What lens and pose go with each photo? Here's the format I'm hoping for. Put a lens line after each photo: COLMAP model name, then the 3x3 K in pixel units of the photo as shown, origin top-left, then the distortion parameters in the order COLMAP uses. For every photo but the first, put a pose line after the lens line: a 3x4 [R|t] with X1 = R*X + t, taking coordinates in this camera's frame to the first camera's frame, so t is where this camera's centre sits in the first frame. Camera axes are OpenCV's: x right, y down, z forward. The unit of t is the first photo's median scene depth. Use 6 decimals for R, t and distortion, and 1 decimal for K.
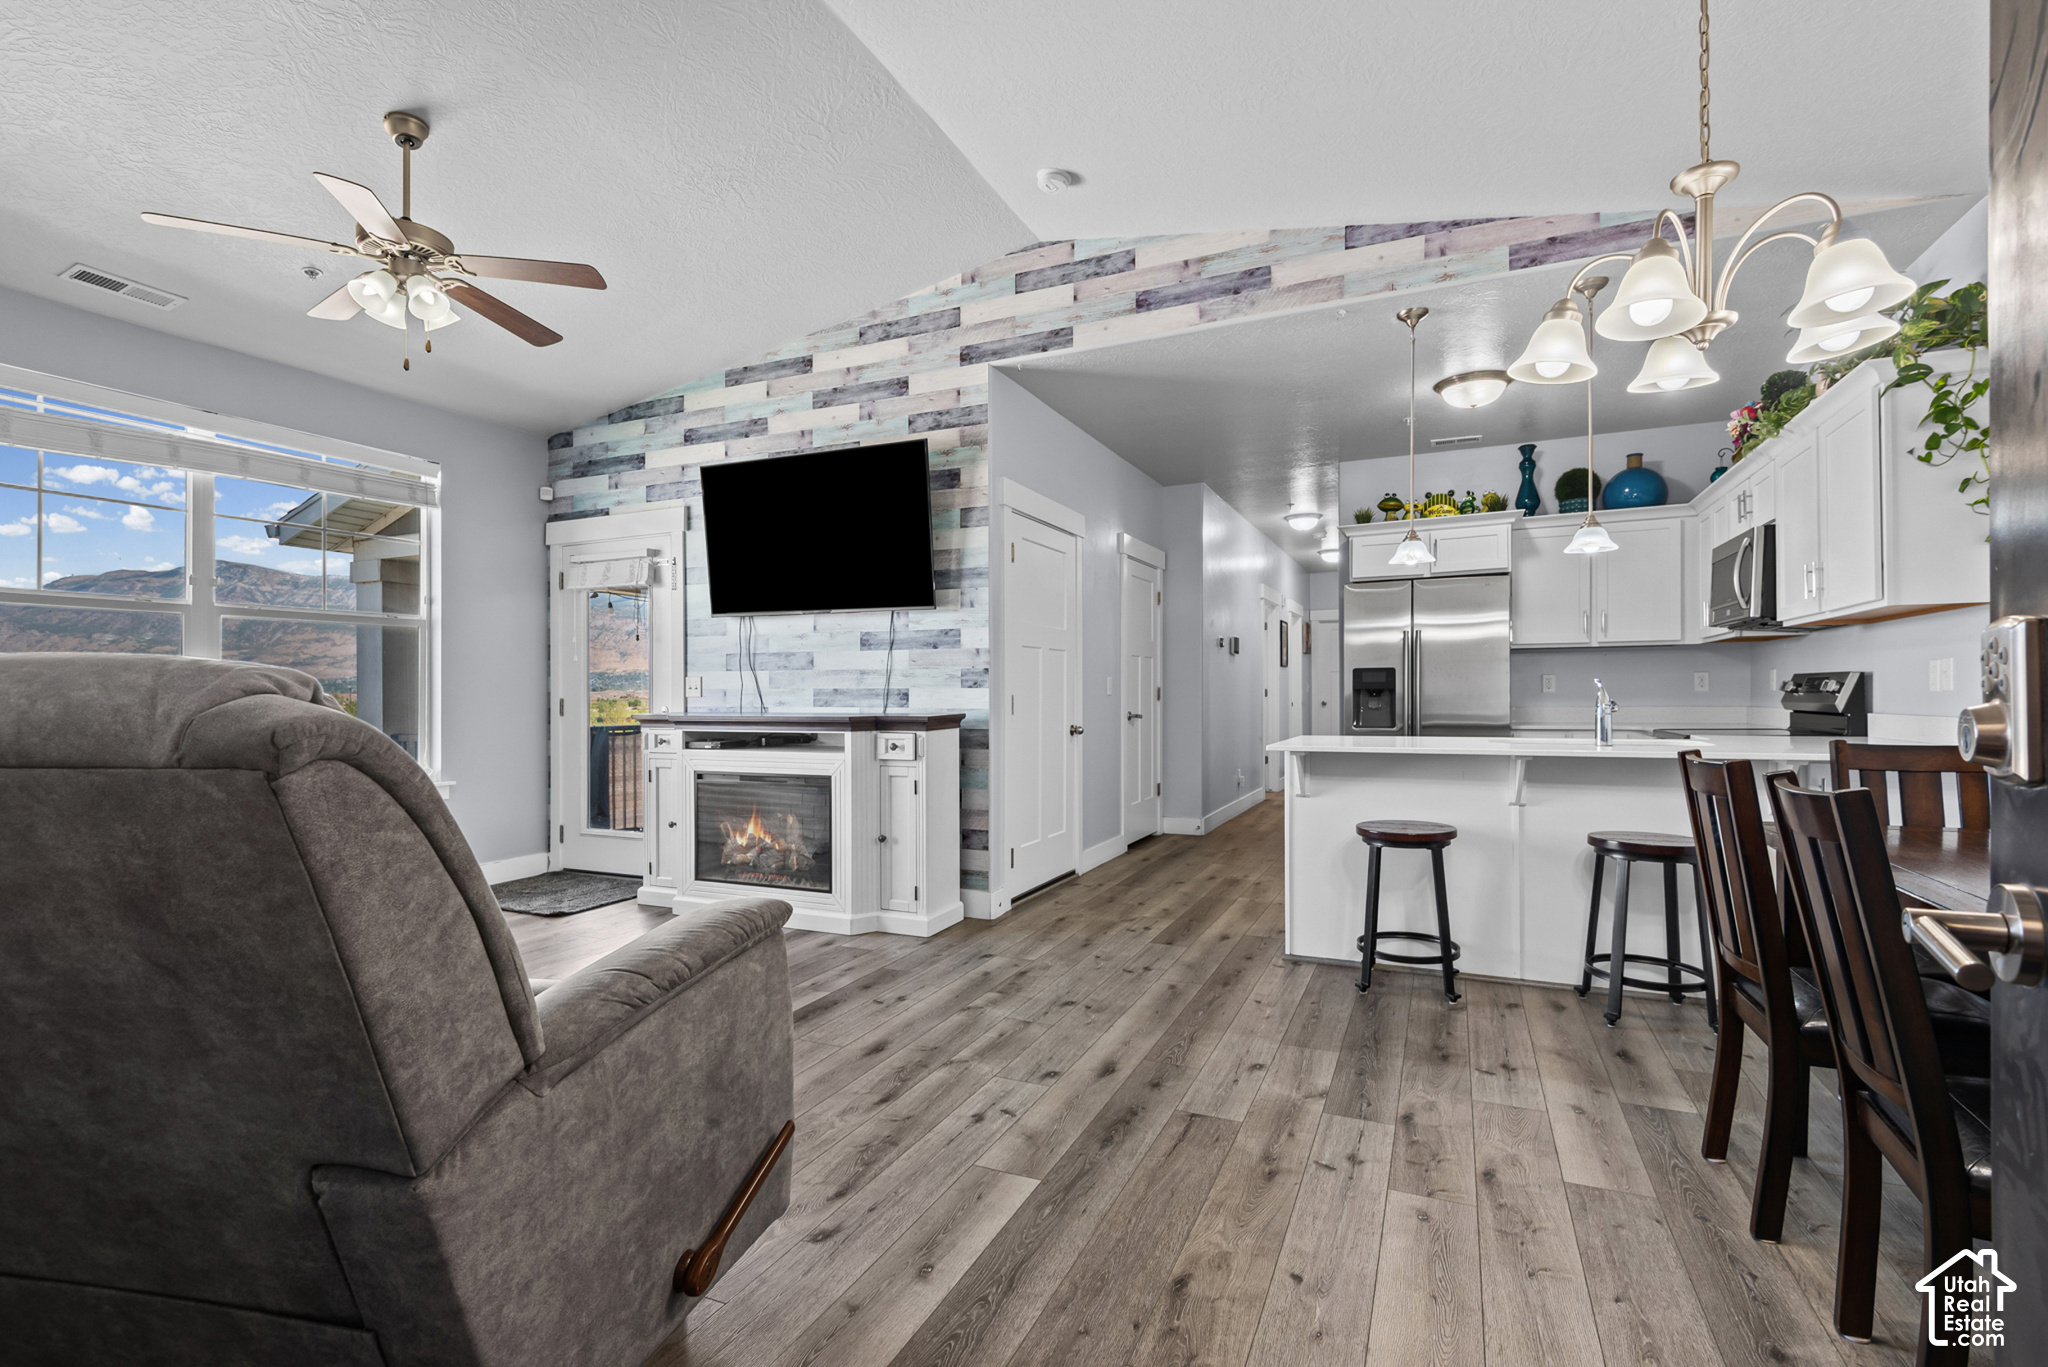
lens RADIAL K [[922.6, 0, 1030.5], [0, 922.6, 684.3], [0, 0, 1]] dist [0.030292, -0.019303]
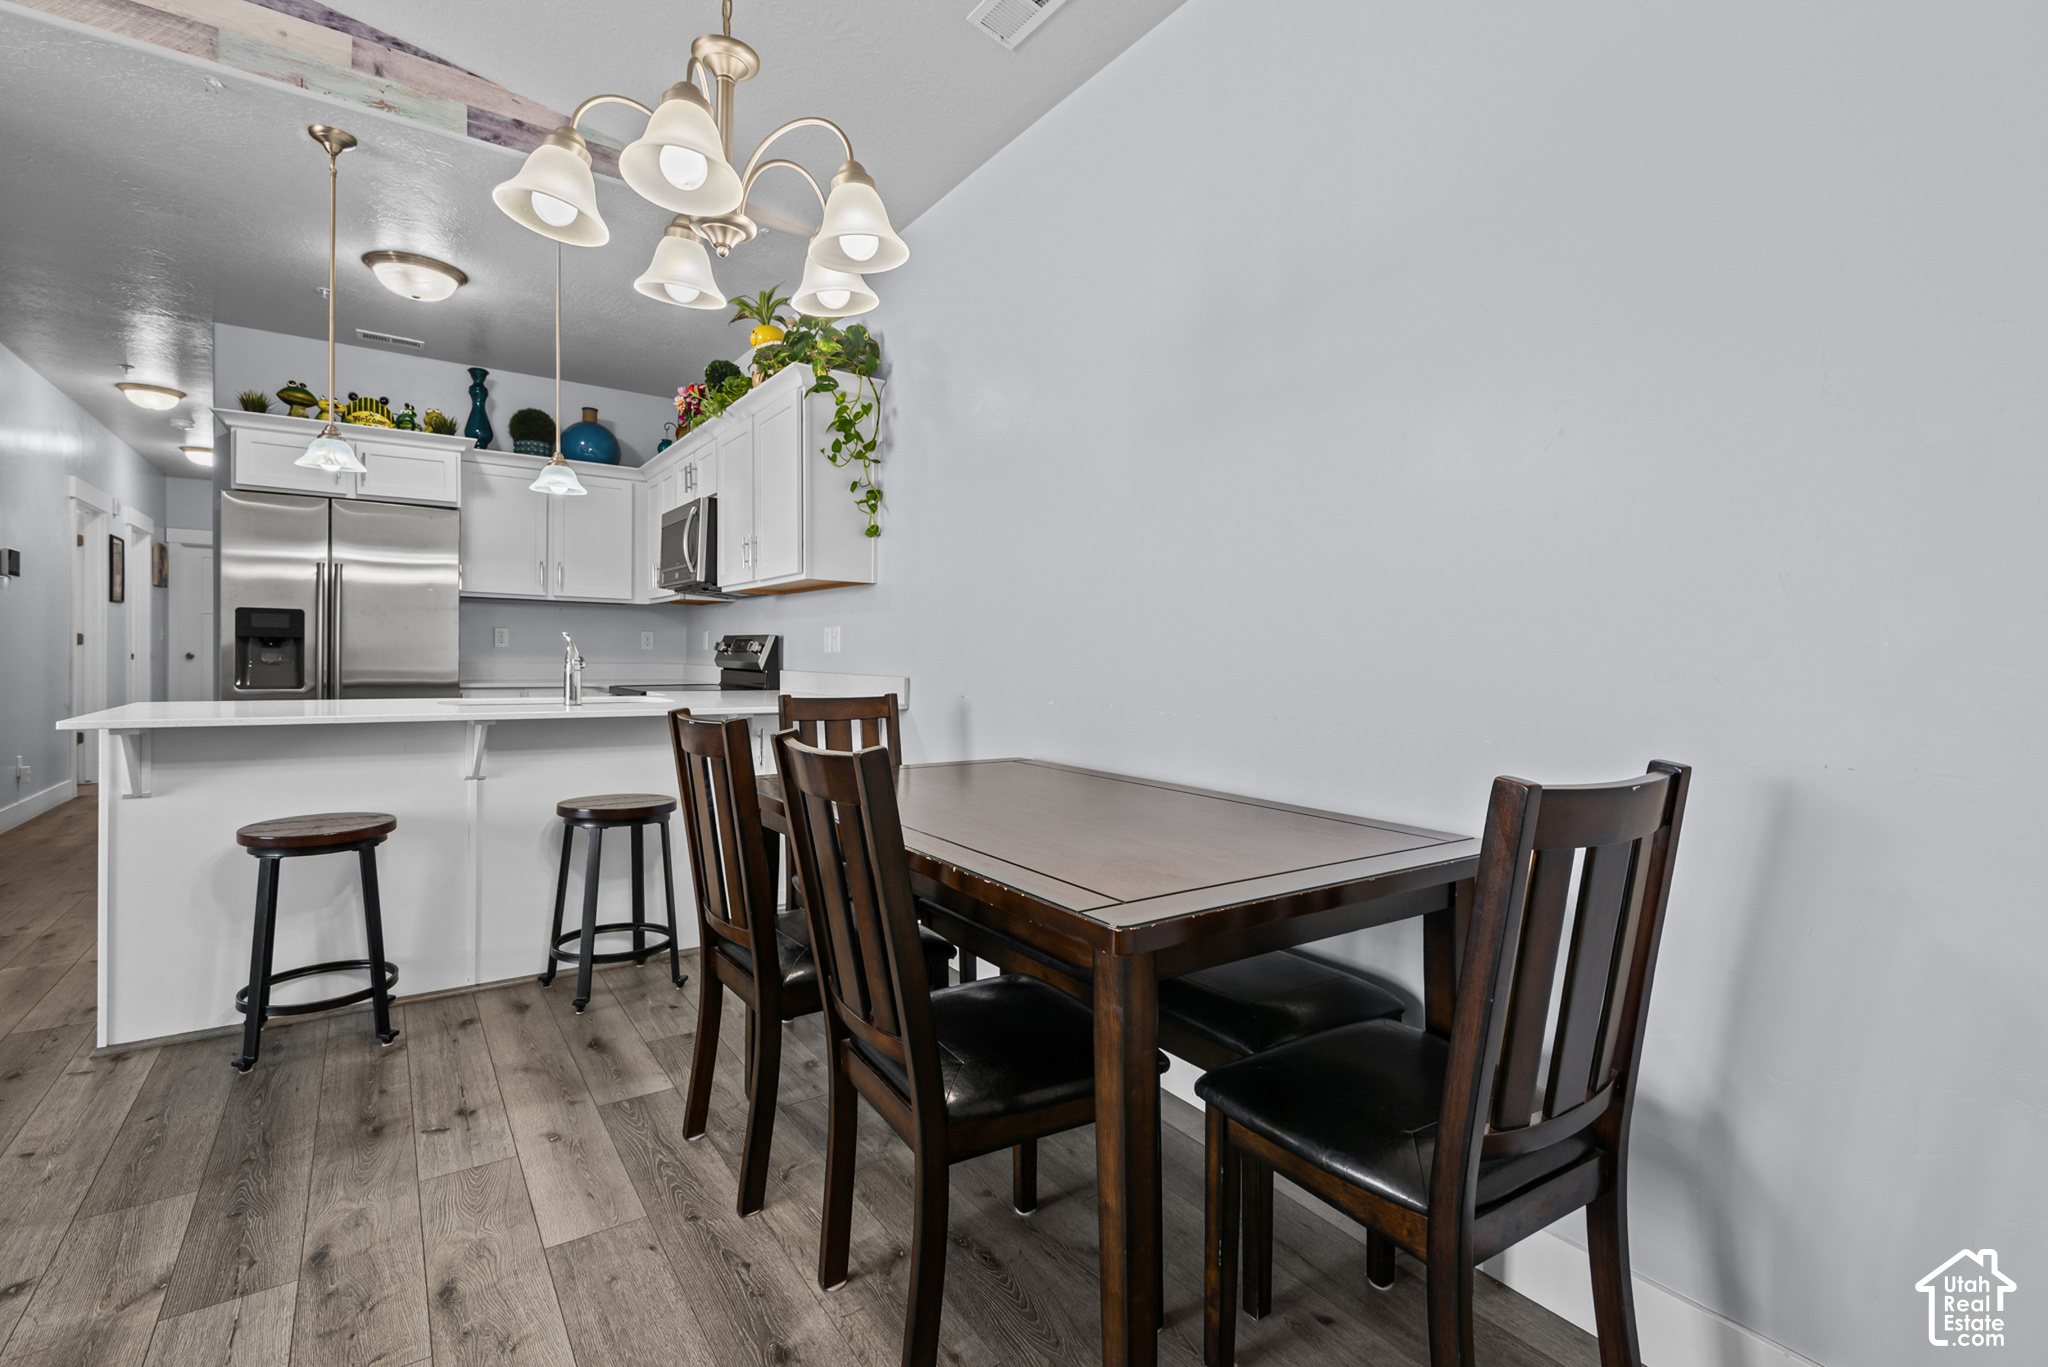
lens RADIAL K [[922.6, 0, 1030.5], [0, 922.6, 684.3], [0, 0, 1]] dist [0.030292, -0.019303]
pose [[0.507580, -0.009085, 0.861556, 0.057025], [-0.030827, 0.999113, 0.028697, 0.005308], [-0.861053, -0.041126, 0.506850, 0.150400]]
